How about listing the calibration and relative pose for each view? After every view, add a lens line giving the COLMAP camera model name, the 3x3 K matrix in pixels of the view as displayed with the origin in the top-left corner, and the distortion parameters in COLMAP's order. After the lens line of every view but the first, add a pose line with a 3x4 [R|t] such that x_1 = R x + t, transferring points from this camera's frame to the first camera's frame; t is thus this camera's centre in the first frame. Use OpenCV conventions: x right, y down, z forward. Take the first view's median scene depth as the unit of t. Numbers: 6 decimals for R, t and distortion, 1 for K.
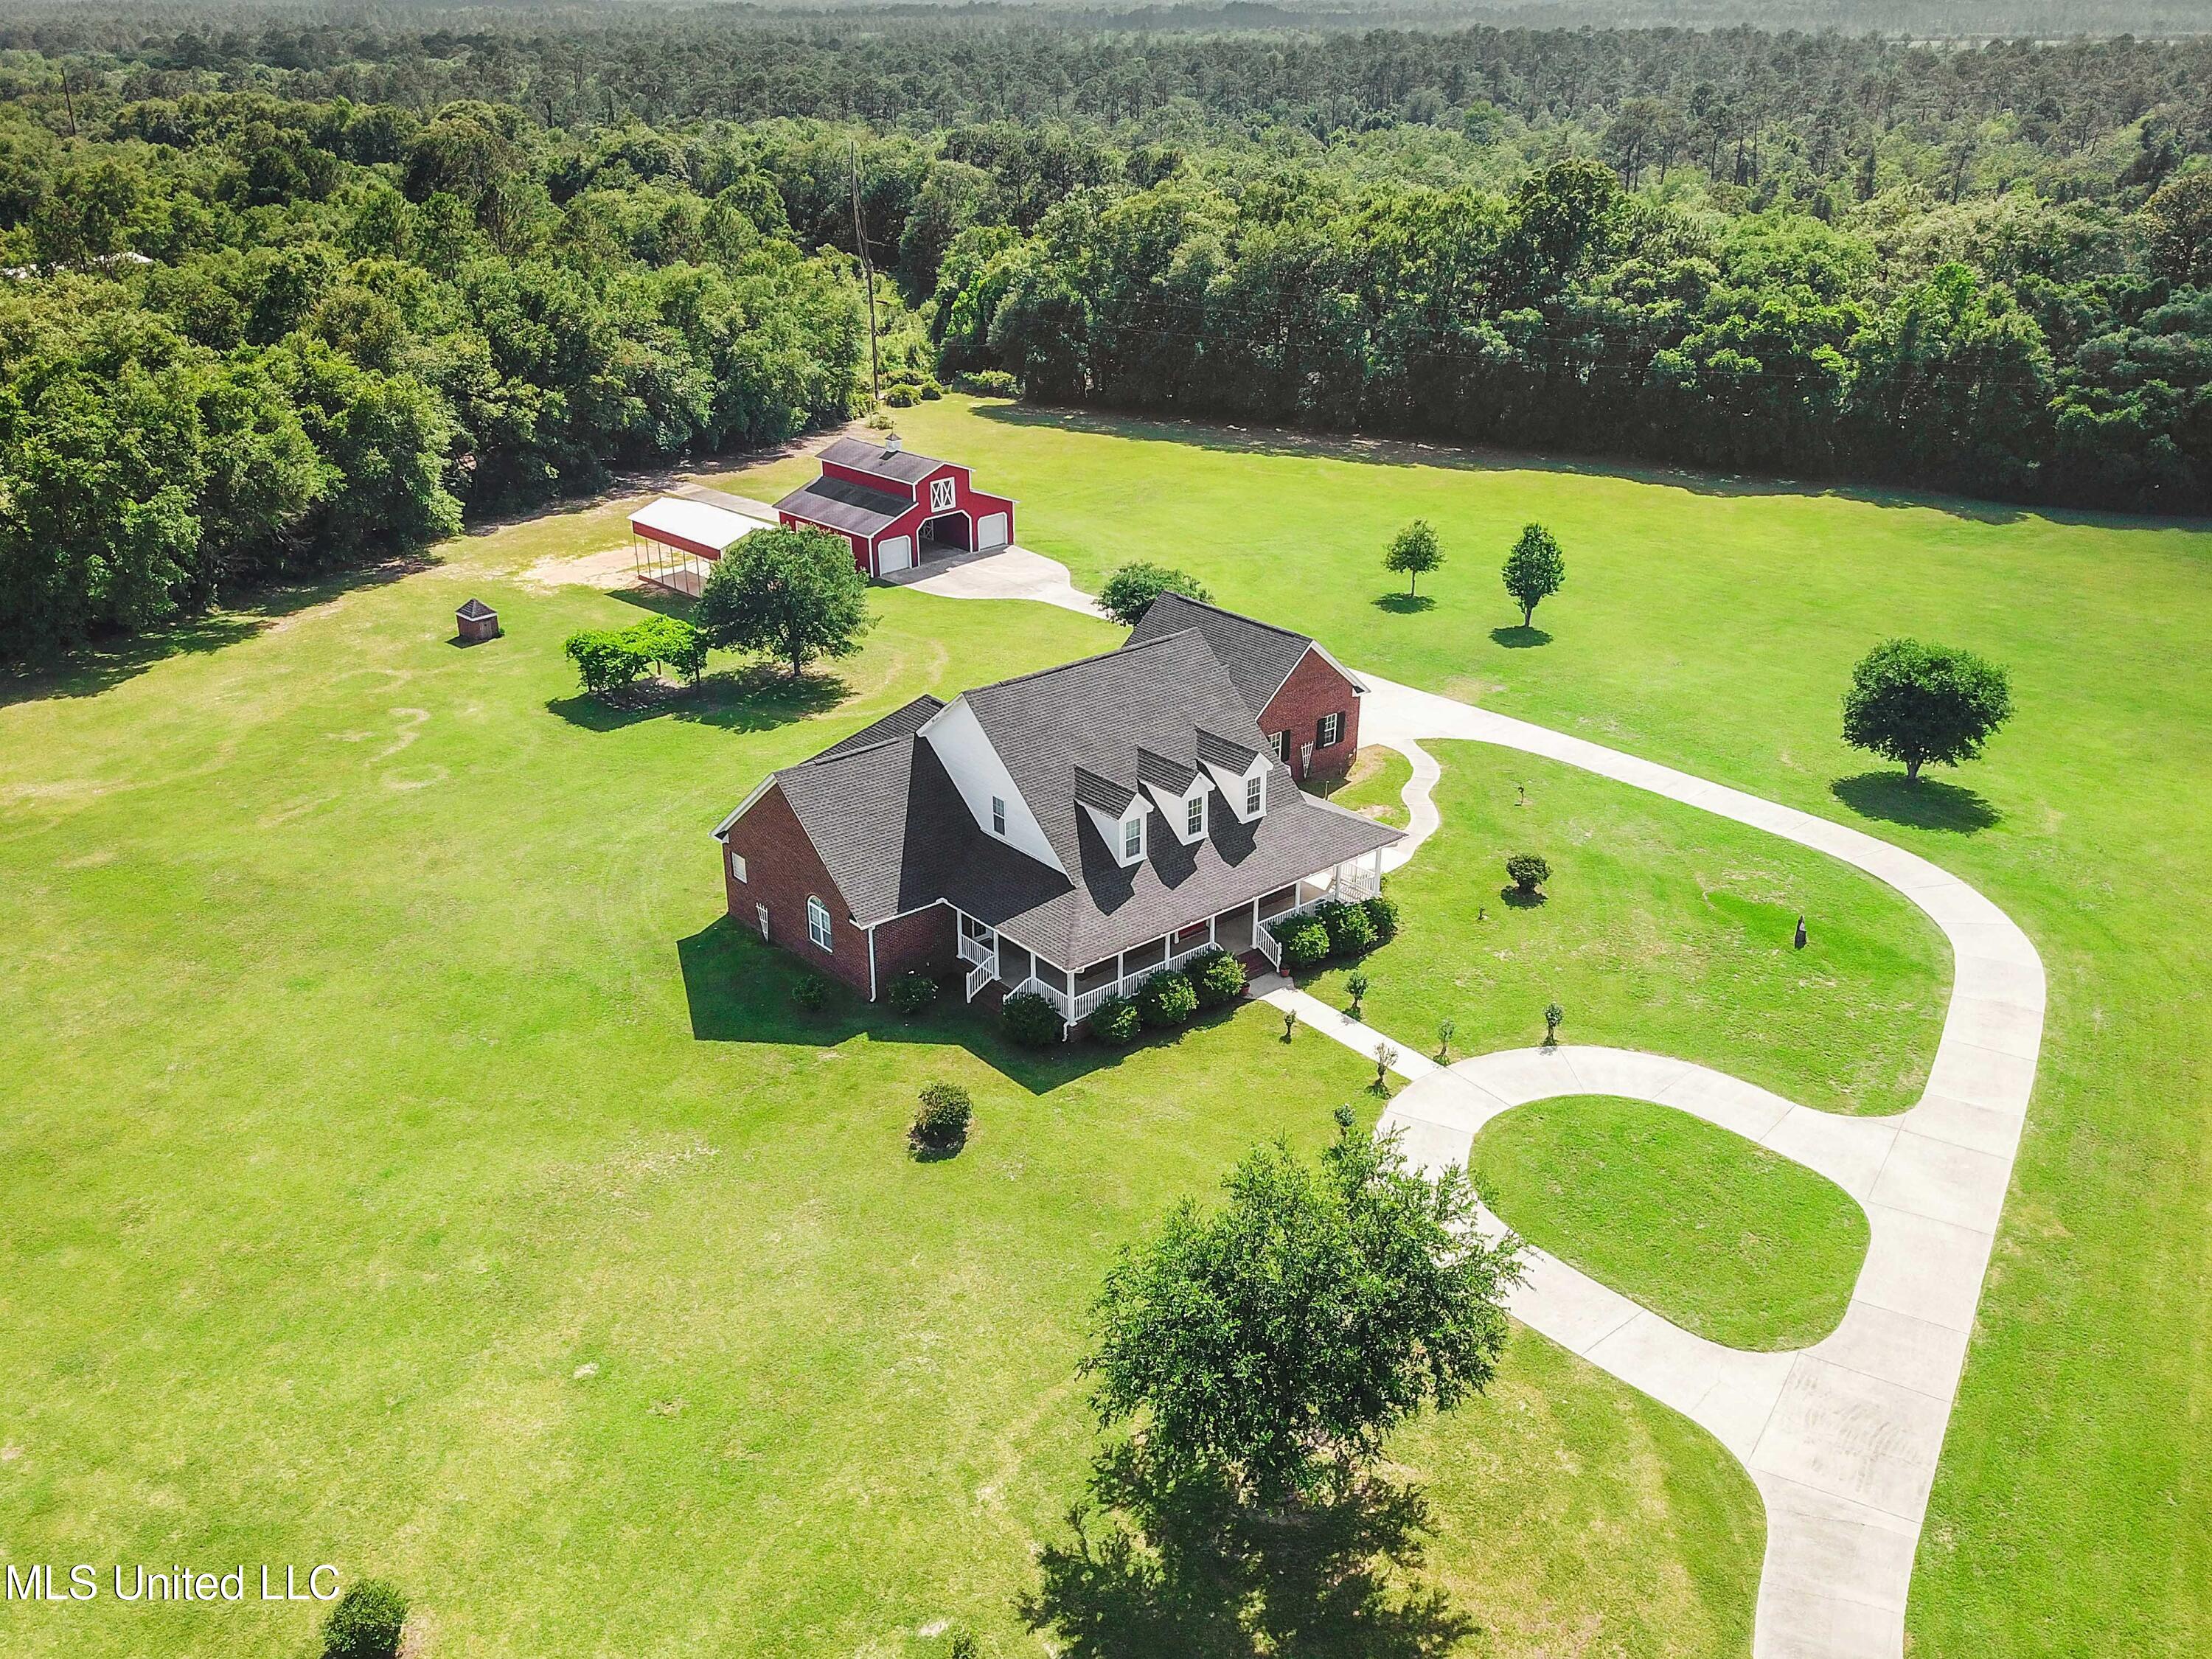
lens RADIAL K [[1848.5, 0, 1106.0], [0, 1848.5, 882.9], [0, 0, 1]] dist [0.024686, -0.002174]
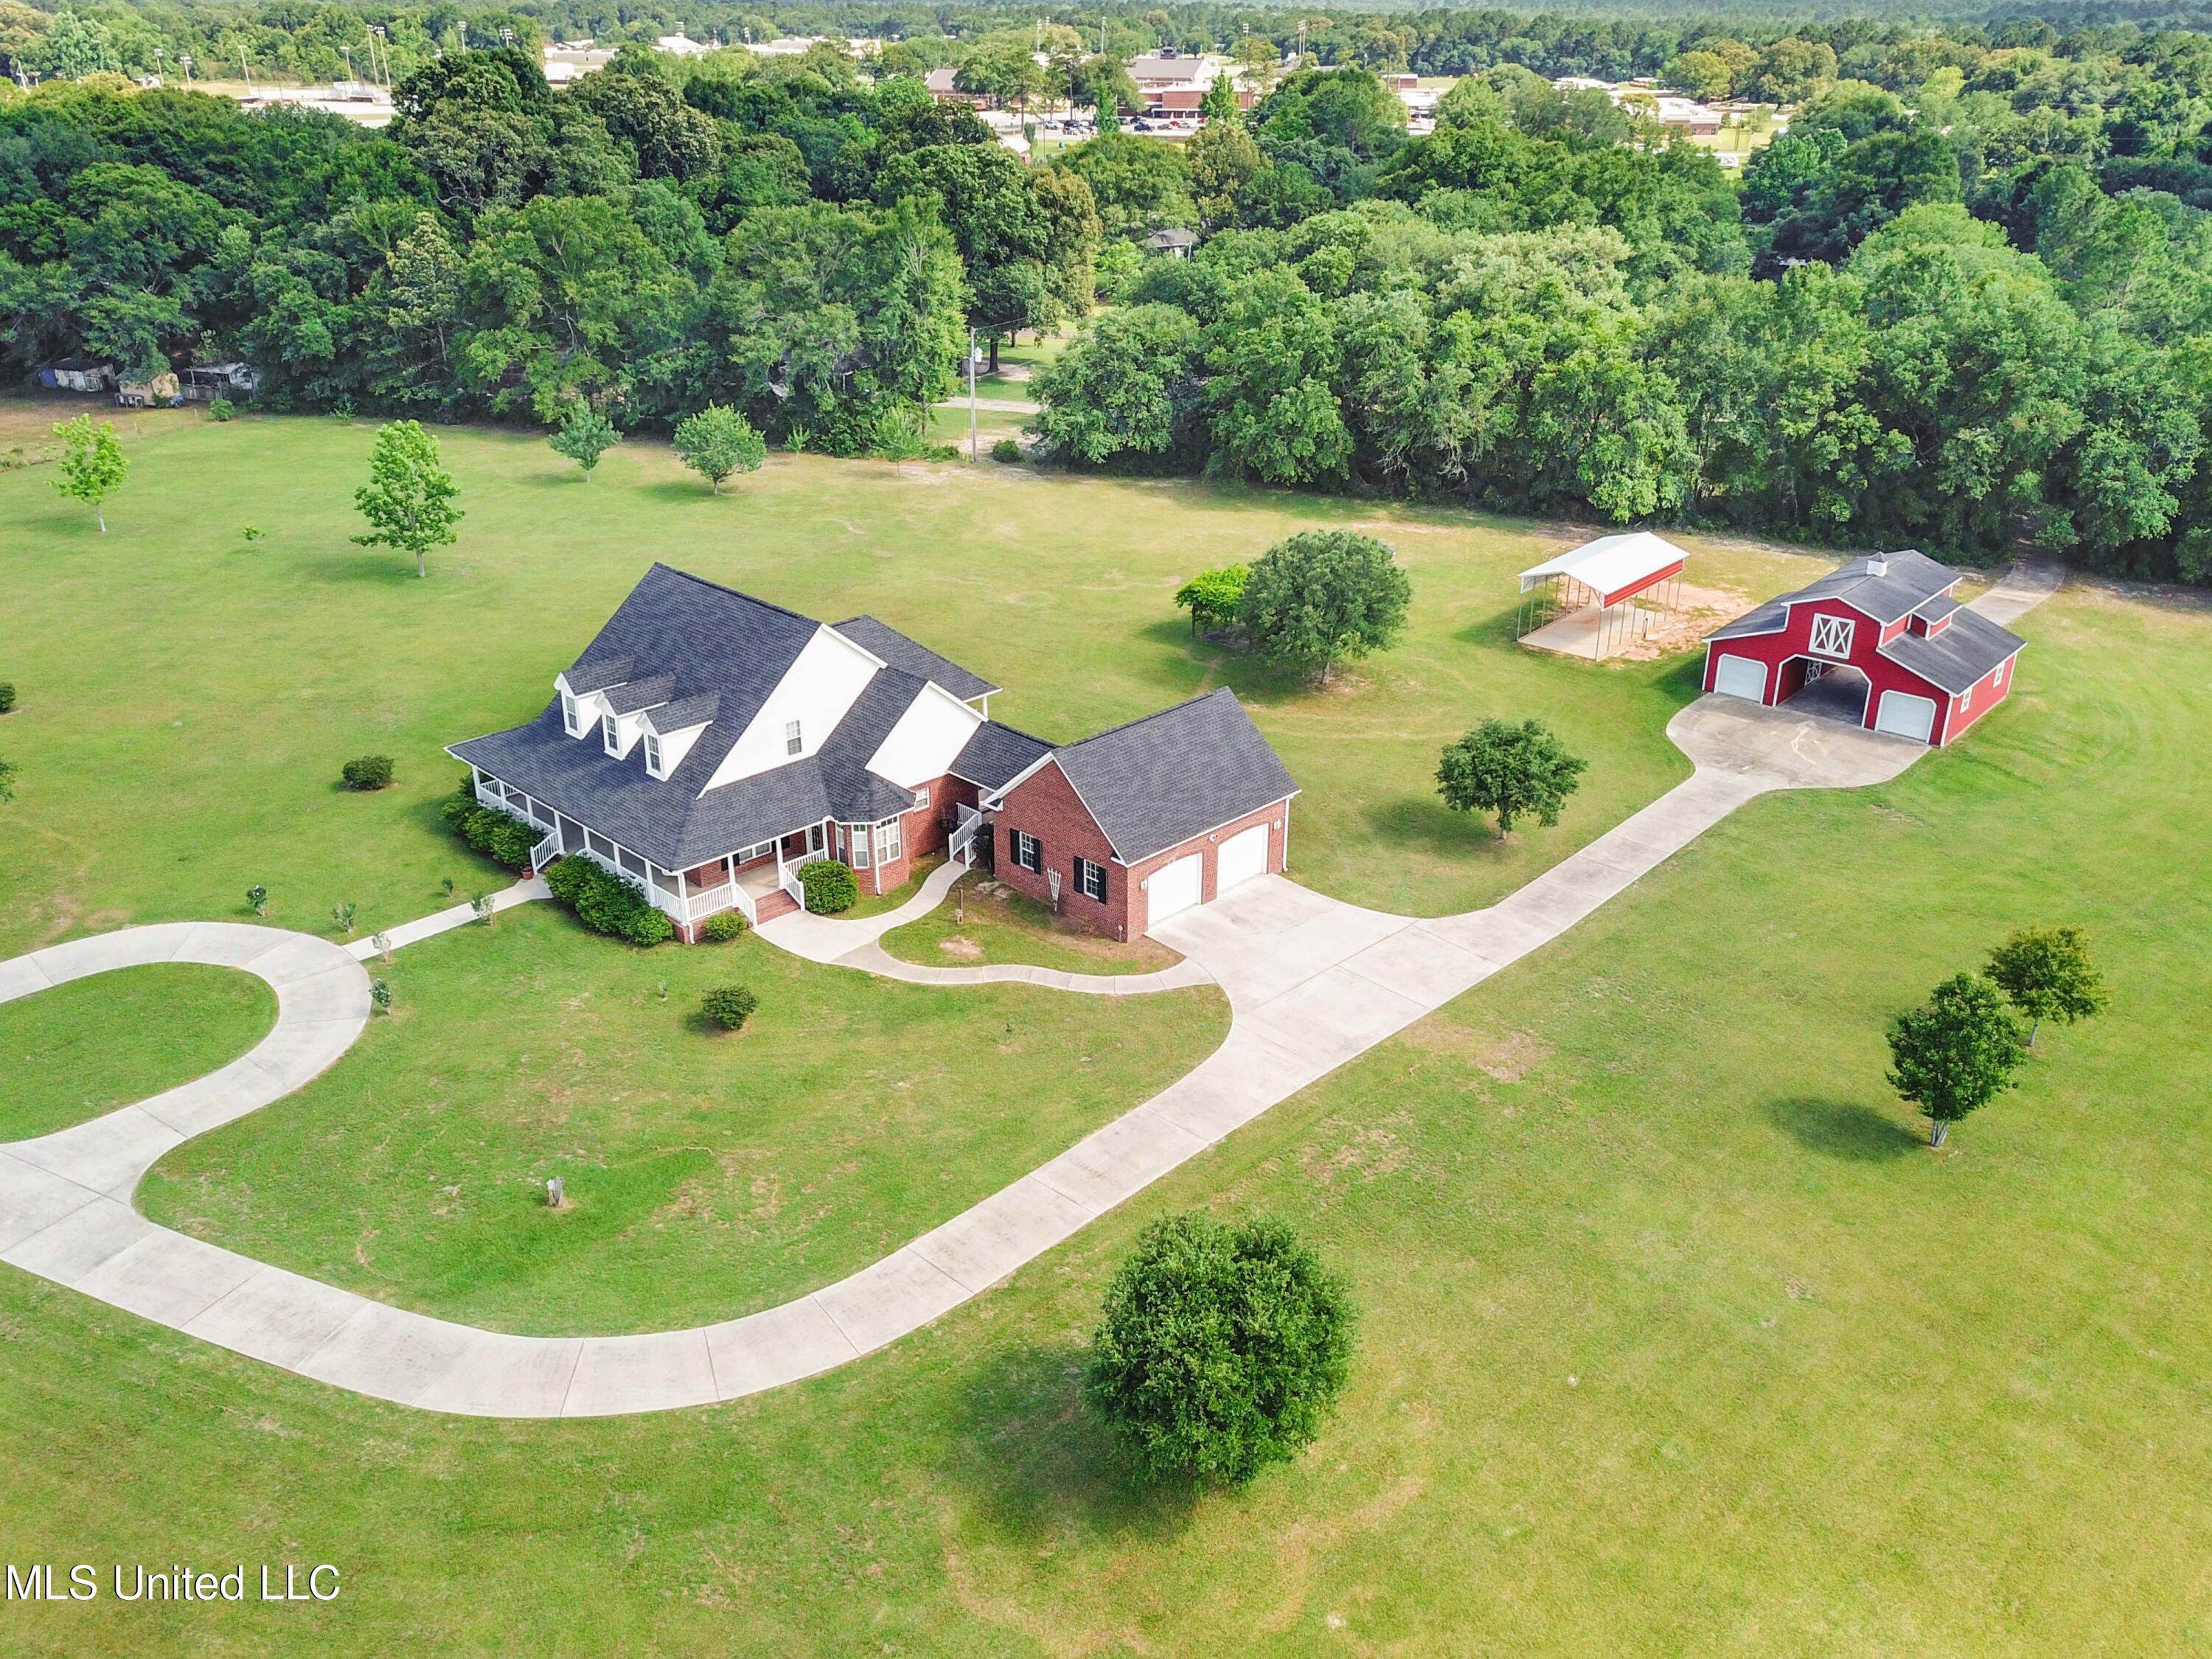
lens RADIAL K [[1848.5, 0, 1106.0], [0, 1848.5, 882.9], [0, 0, 1]] dist [0.024686, -0.002174]
pose [[0.078719, 0.436760, -0.896127, 0.819807], [-0.433732, 0.824382, 0.363692, -0.364945], [0.897597, 0.360050, 0.254331, 0.765285]]
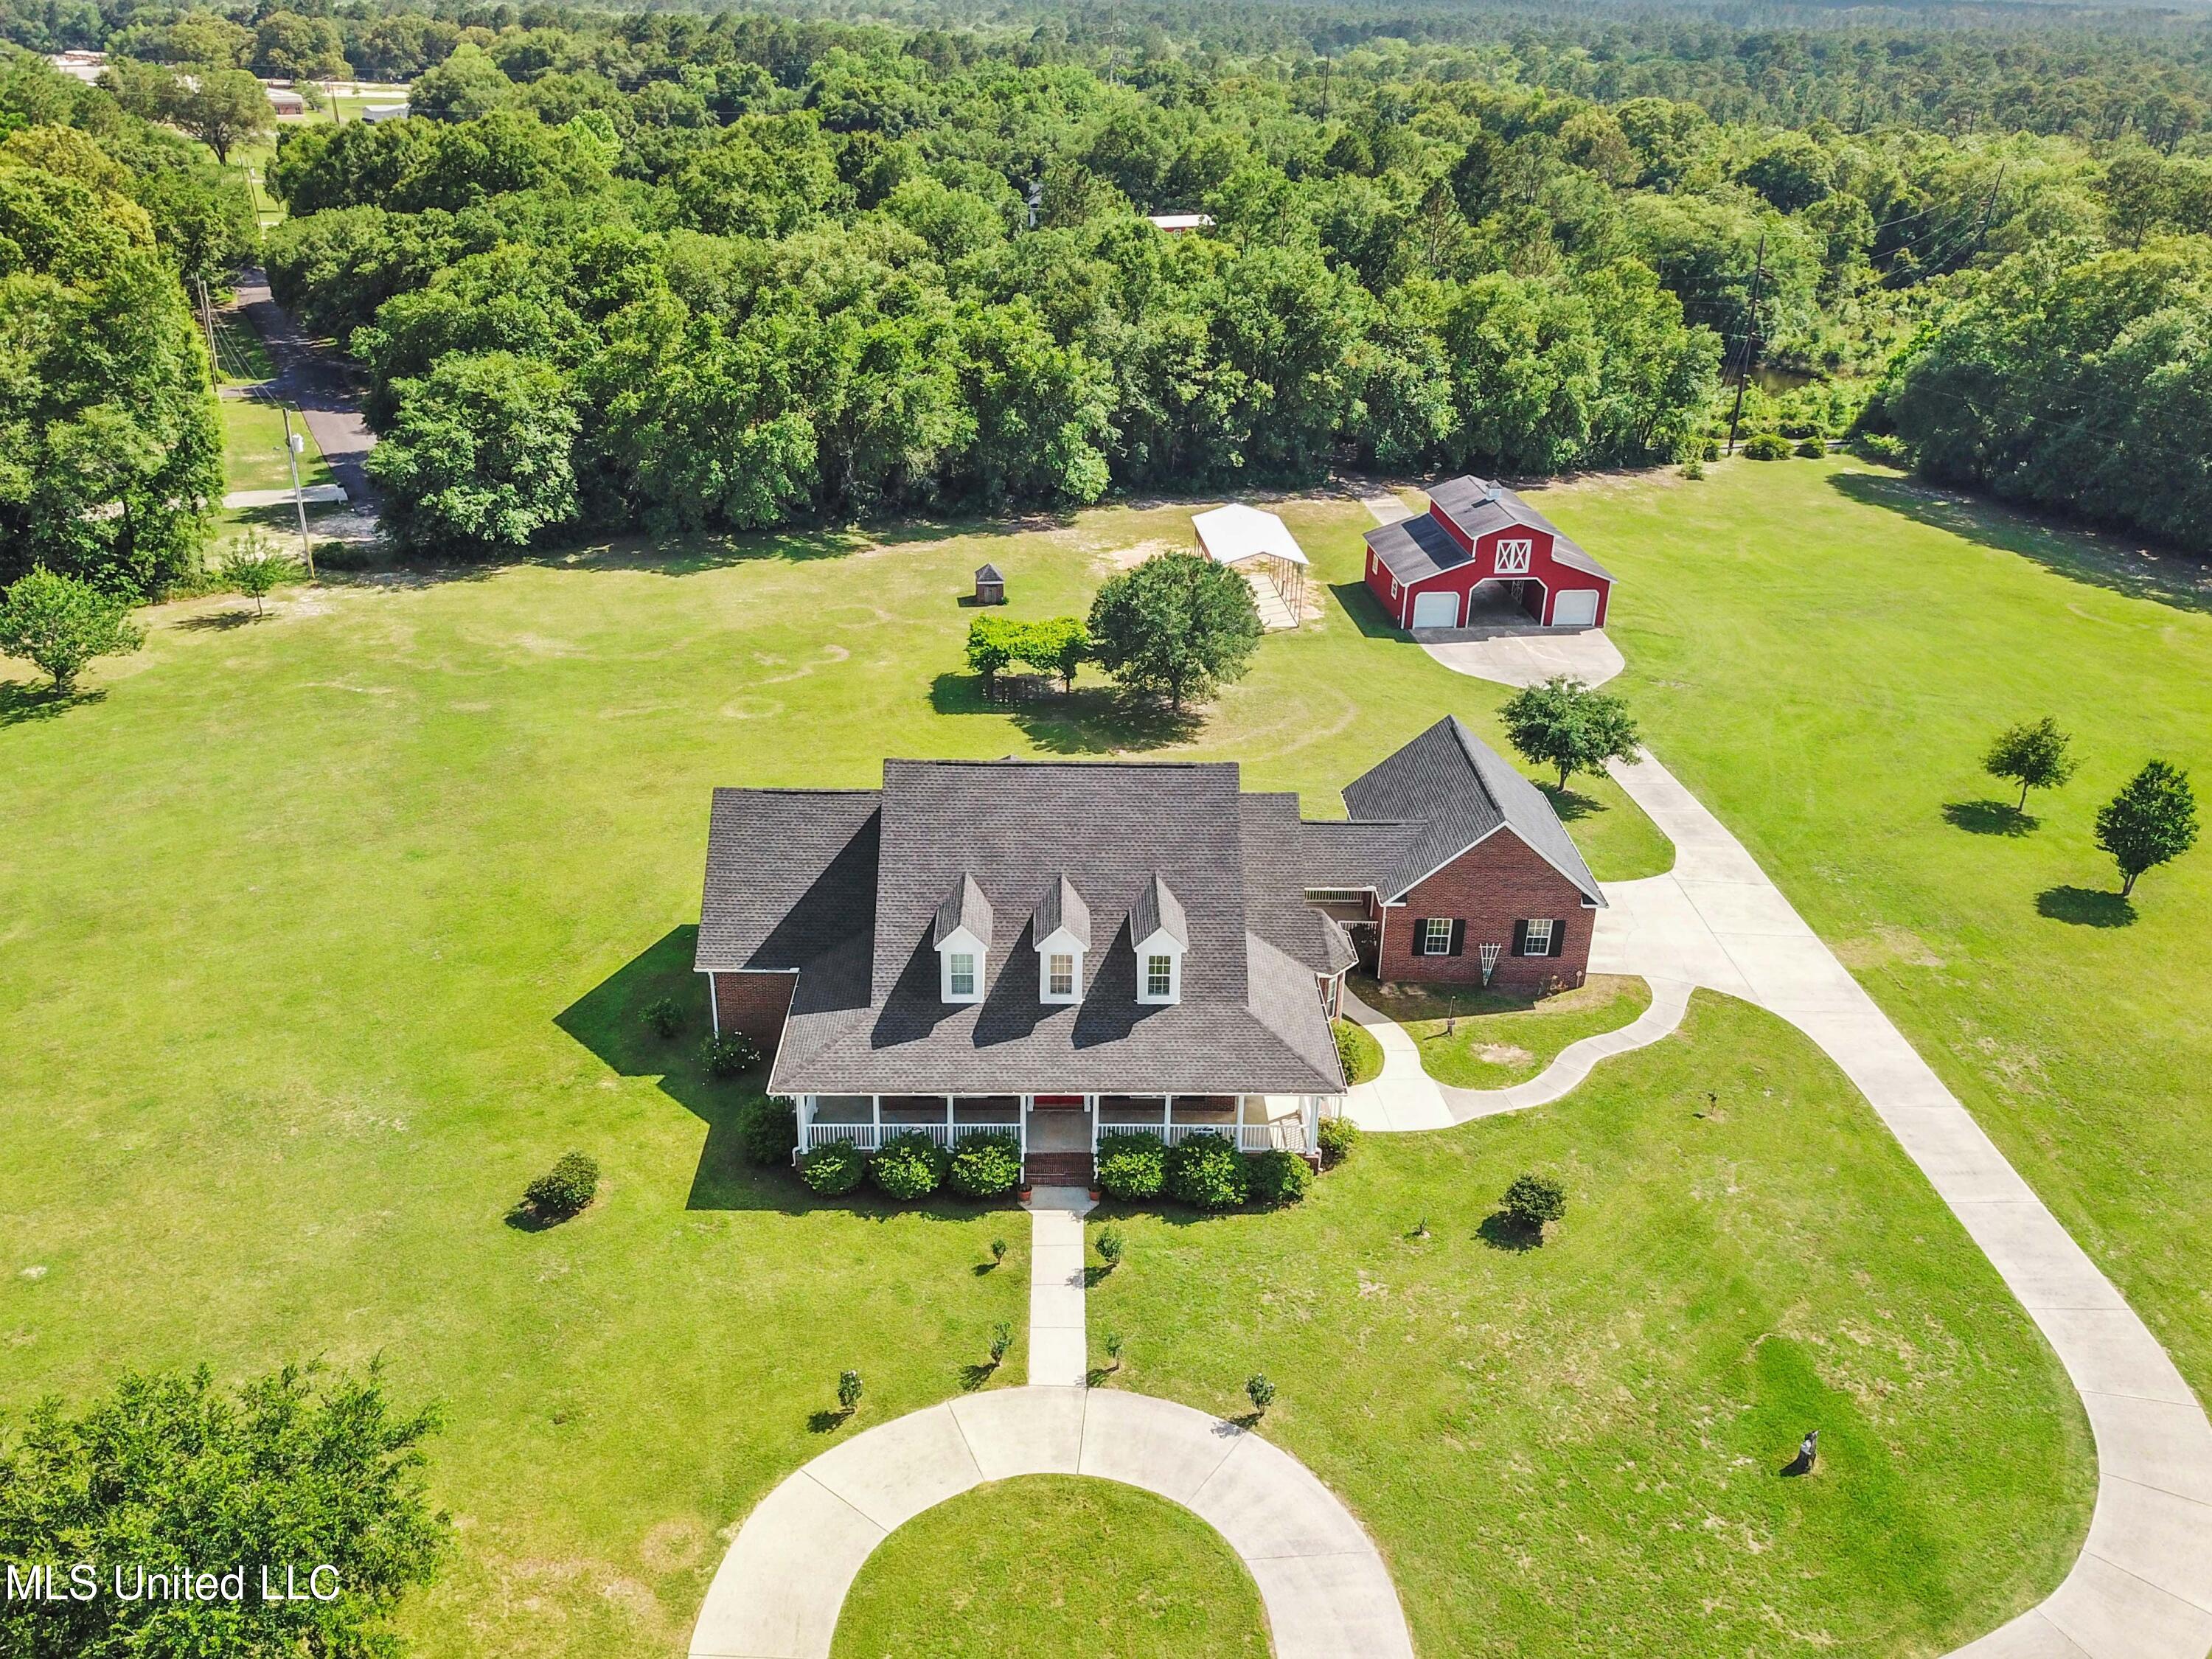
lens RADIAL K [[1817.7, 0, 1115.2], [0, 1817.7, 828.6], [0, 0, 1]] dist [0.019558, 0.000118]
pose [[0.777907, 0.283261, -0.560913, 0.385255], [-0.292657, 0.953232, 0.075508, -0.127273], [0.556069, 0.105417, 0.824424, 0.252075]]
